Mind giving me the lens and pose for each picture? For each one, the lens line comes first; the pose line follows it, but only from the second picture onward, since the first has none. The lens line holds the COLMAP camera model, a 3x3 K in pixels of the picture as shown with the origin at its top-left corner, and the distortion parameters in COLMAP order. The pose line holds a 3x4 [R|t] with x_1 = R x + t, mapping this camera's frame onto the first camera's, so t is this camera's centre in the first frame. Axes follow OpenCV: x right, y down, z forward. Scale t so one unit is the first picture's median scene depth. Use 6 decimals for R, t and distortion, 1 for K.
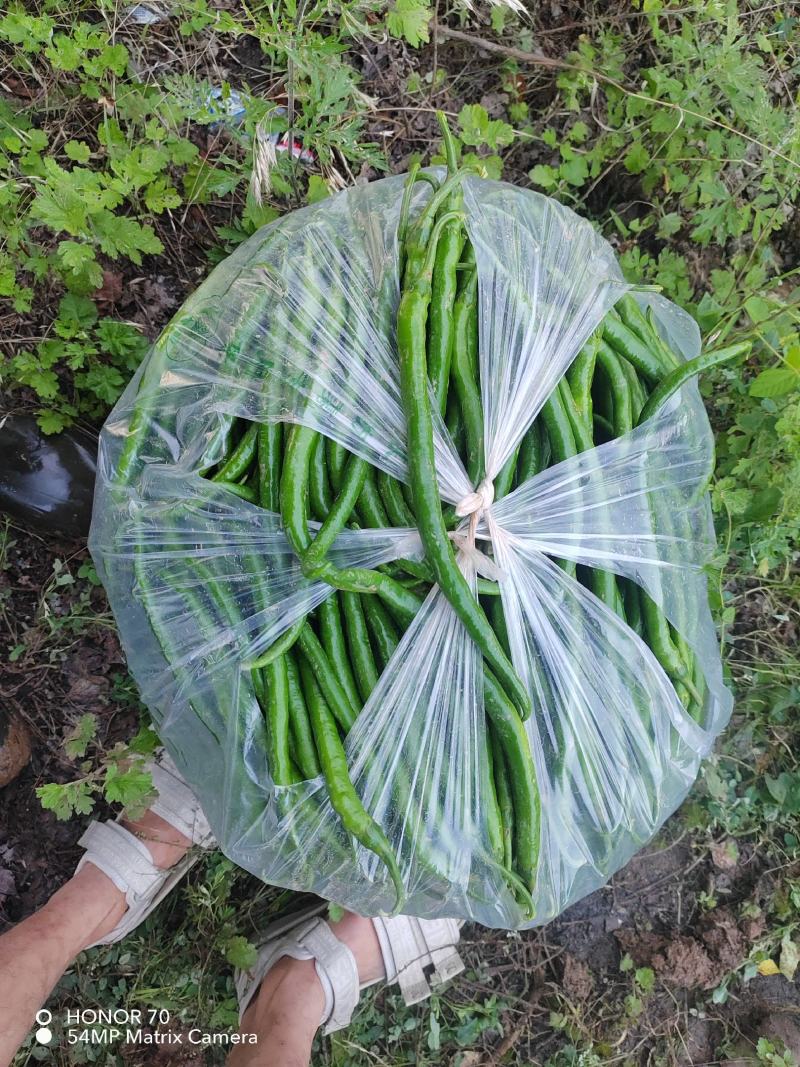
lens RADIAL K [[817.8, 0, 394.3], [0, 817.8, 540.6], [0, 0, 1]] dist [0.084621, -0.096662]
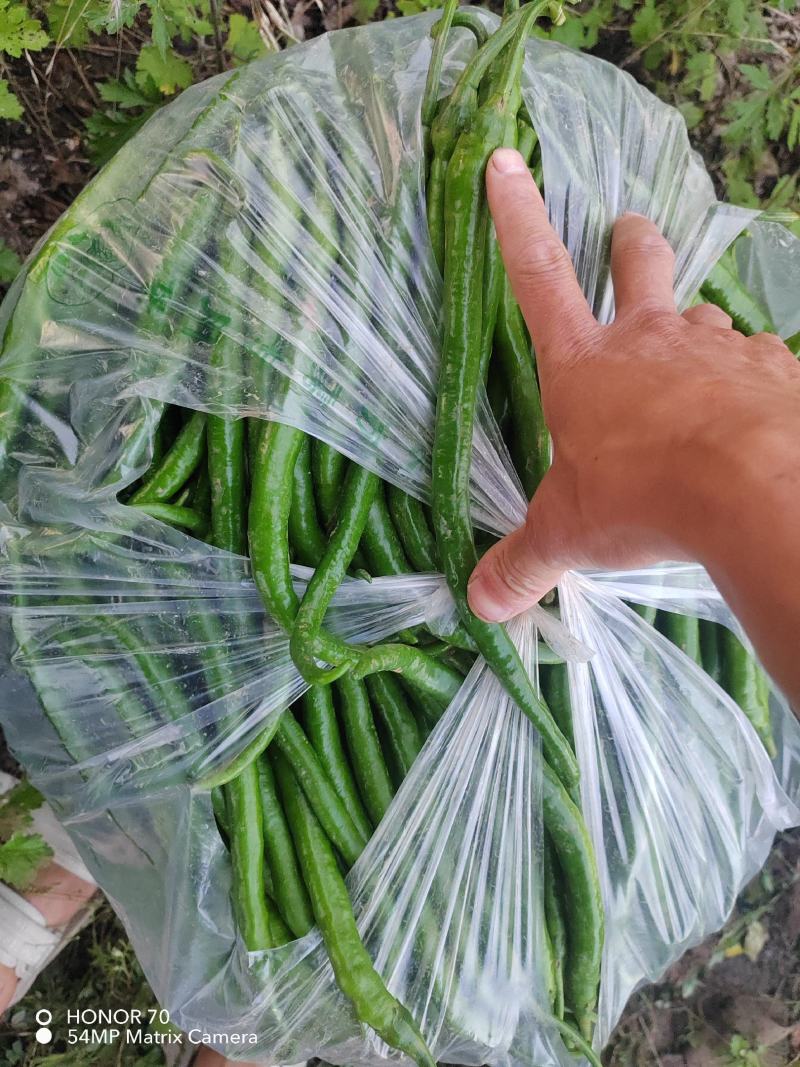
lens RADIAL K [[817.8, 0, 394.3], [0, 817.8, 540.6], [0, 0, 1]] dist [0.084621, -0.096662]
pose [[0.989201, -0.016307, 0.145652, -0.115676], [-0.002219, 0.992011, 0.126135, -0.125234], [-0.146545, -0.125096, 0.981262, 0.333150]]
